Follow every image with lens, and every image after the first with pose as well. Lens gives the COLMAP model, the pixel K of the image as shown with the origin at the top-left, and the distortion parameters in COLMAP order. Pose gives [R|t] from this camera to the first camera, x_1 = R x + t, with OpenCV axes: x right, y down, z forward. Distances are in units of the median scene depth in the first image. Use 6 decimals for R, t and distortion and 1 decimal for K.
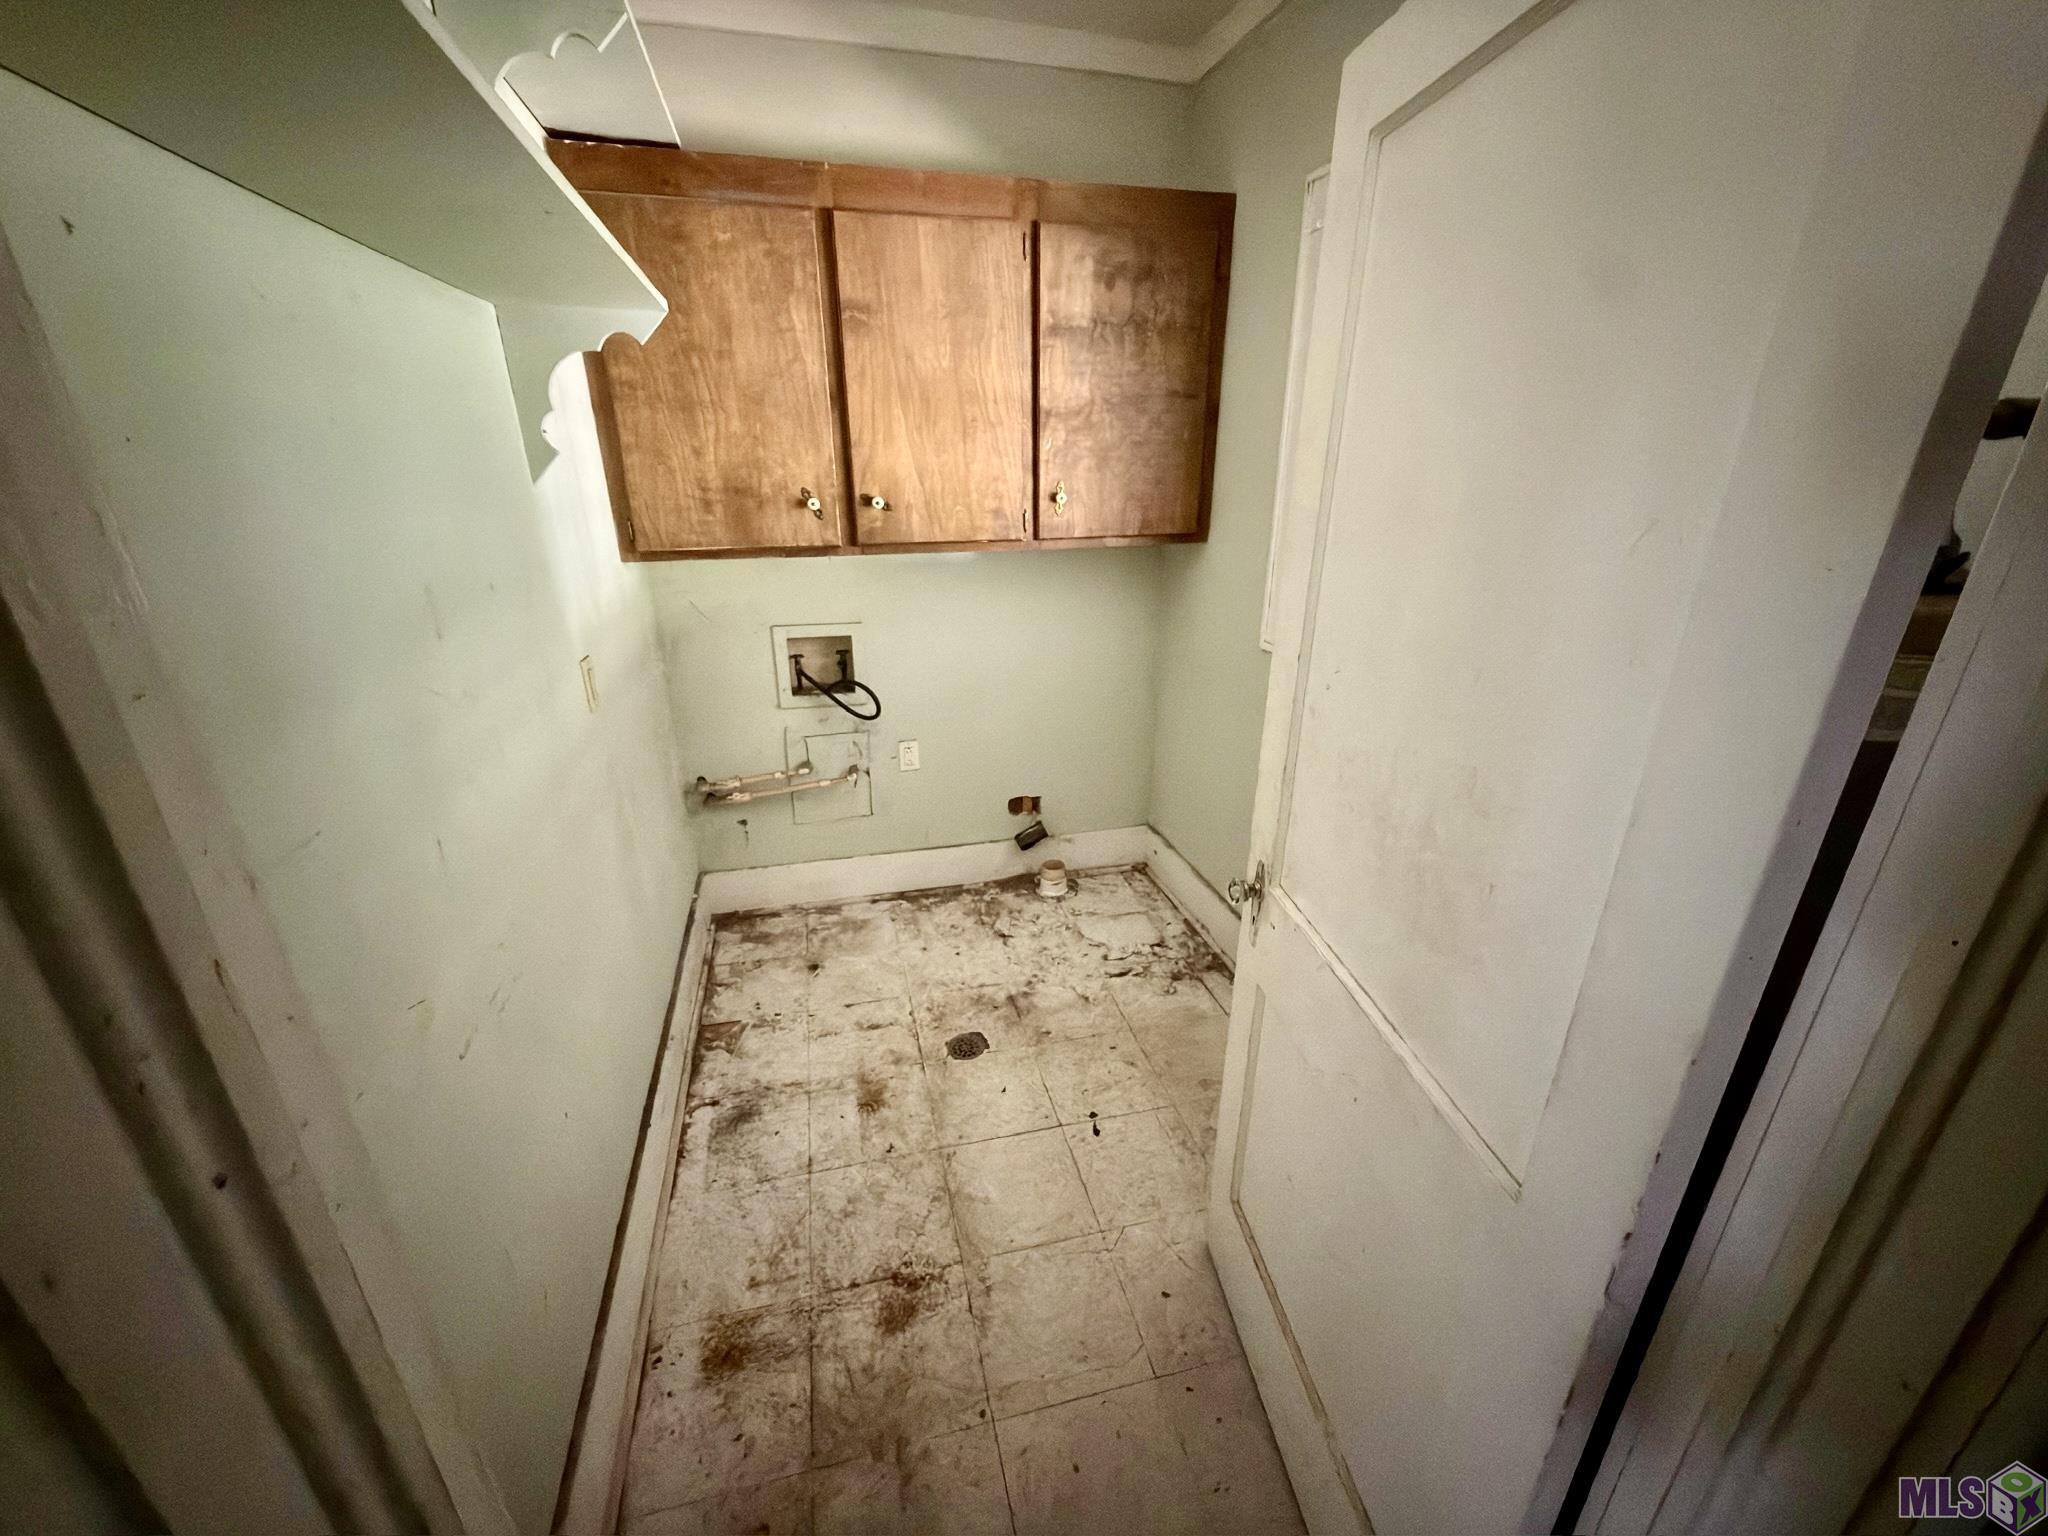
lens RADIAL K [[819.0, 0, 1006.4], [0, 819.0, 771.5], [0, 0, 1]] dist [0.001147, 0.001668]
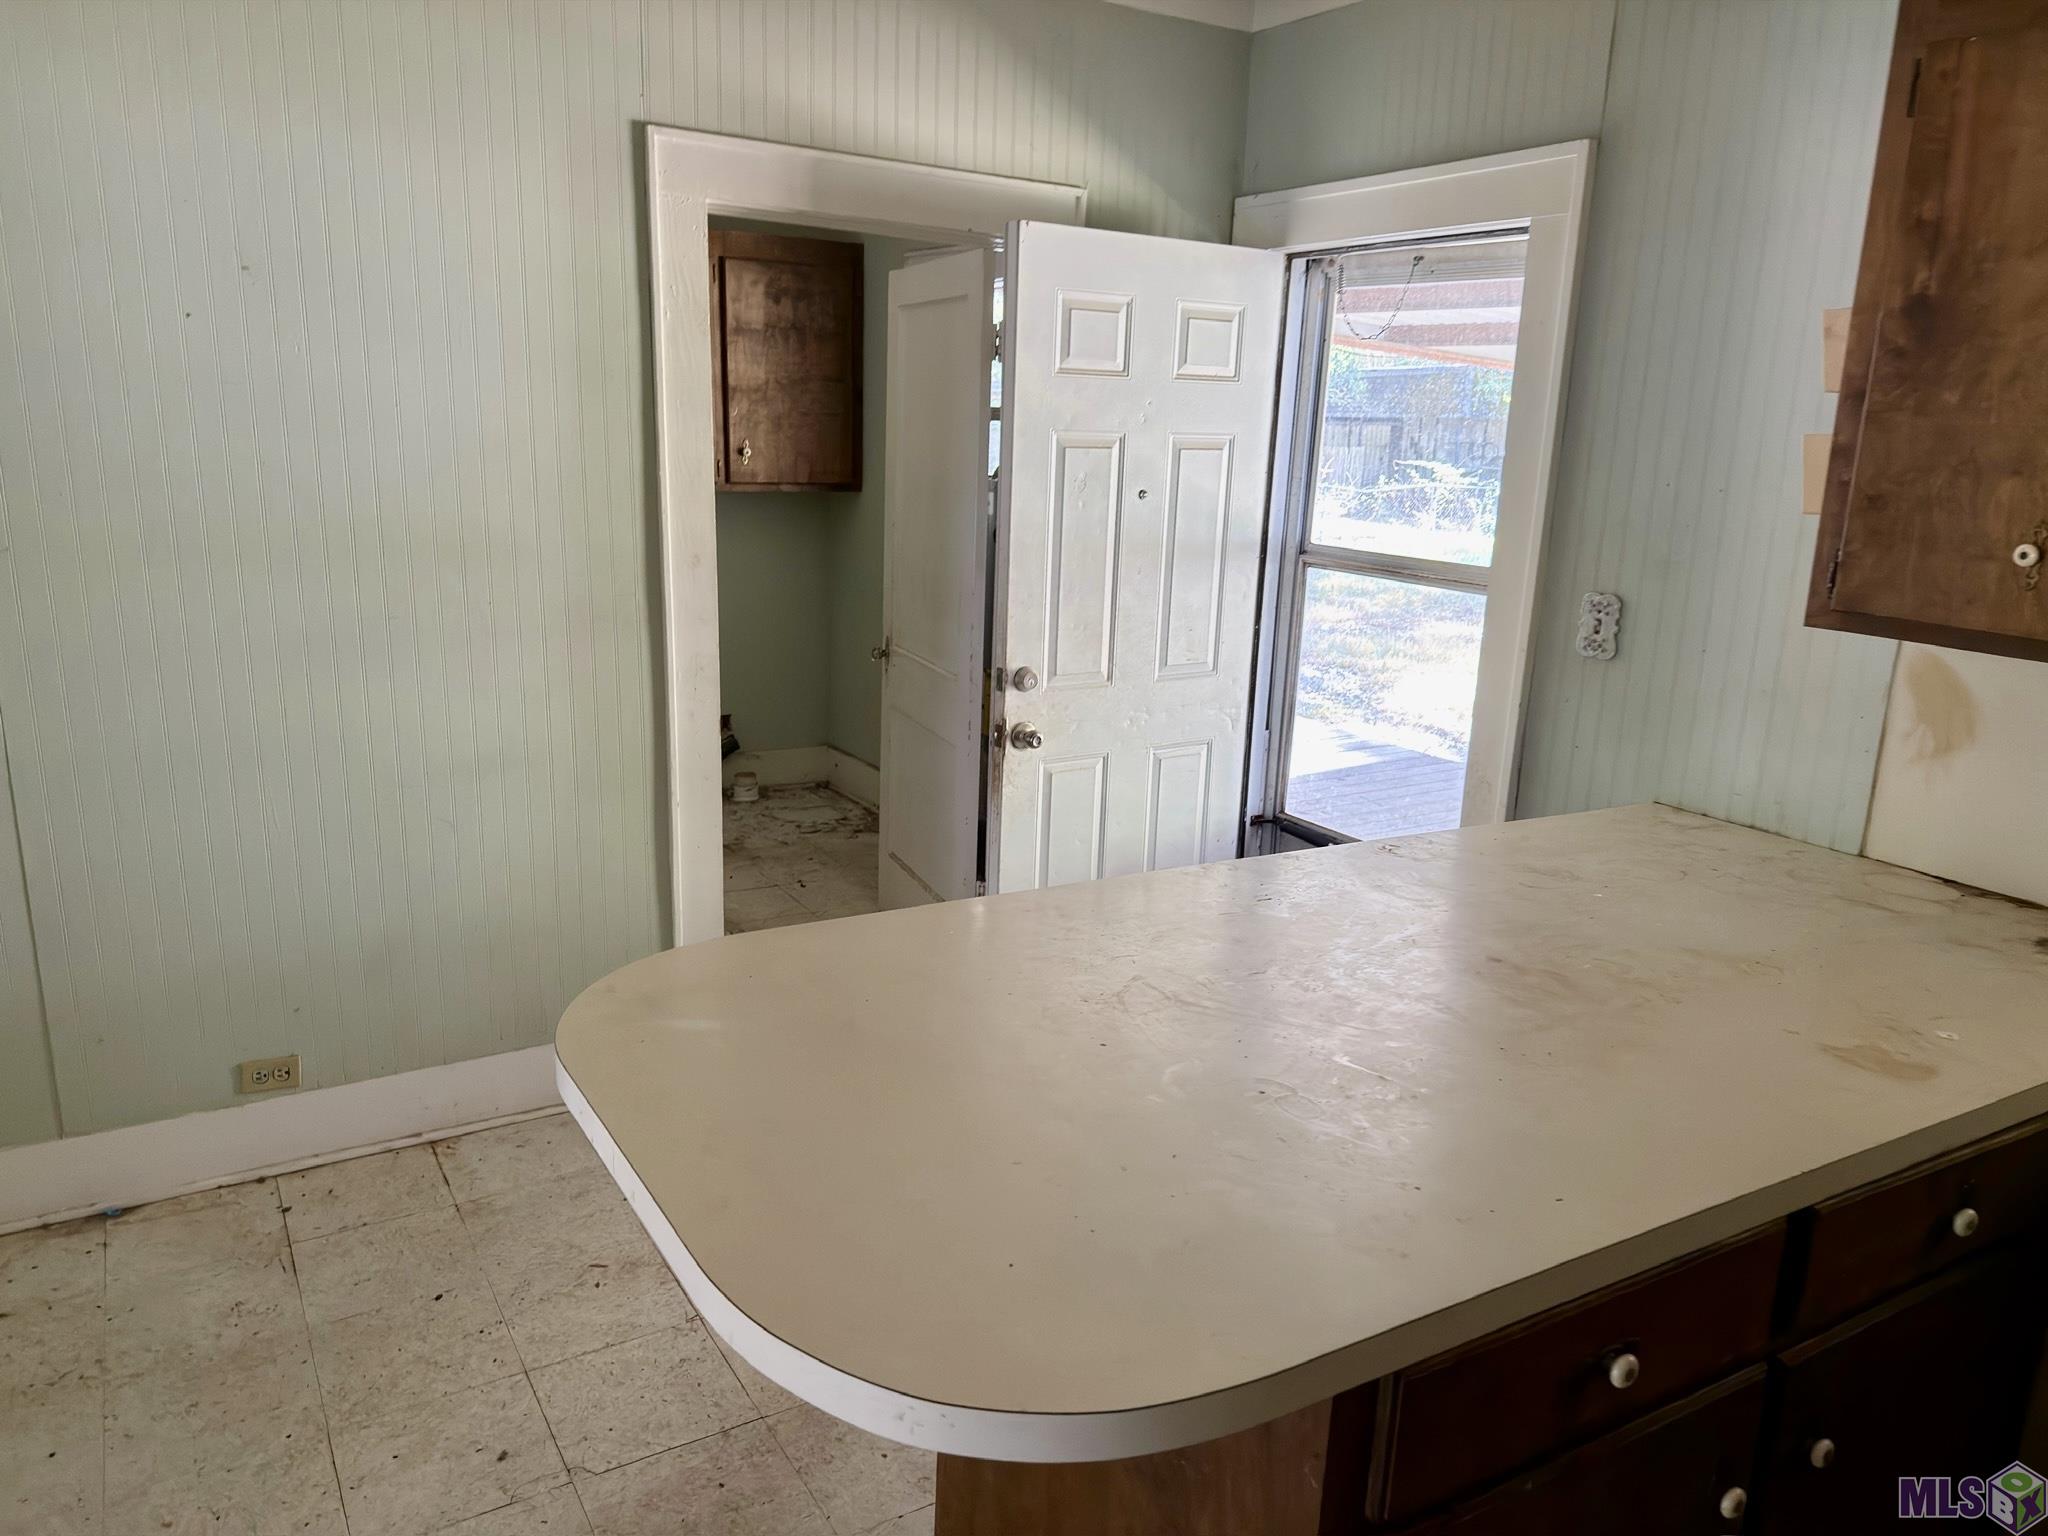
lens RADIAL K [[1446.3, 0, 1023.5], [0, 1446.3, 777.1], [0, 0, 1]] dist [0.038626, -0.037739]
pose [[0.950693, -0.035496, 0.308095, -0.245367], [0.071542, 0.991736, -0.106500, 0.458100], [-0.301768, 0.123290, 0.945376, -1.256210]]
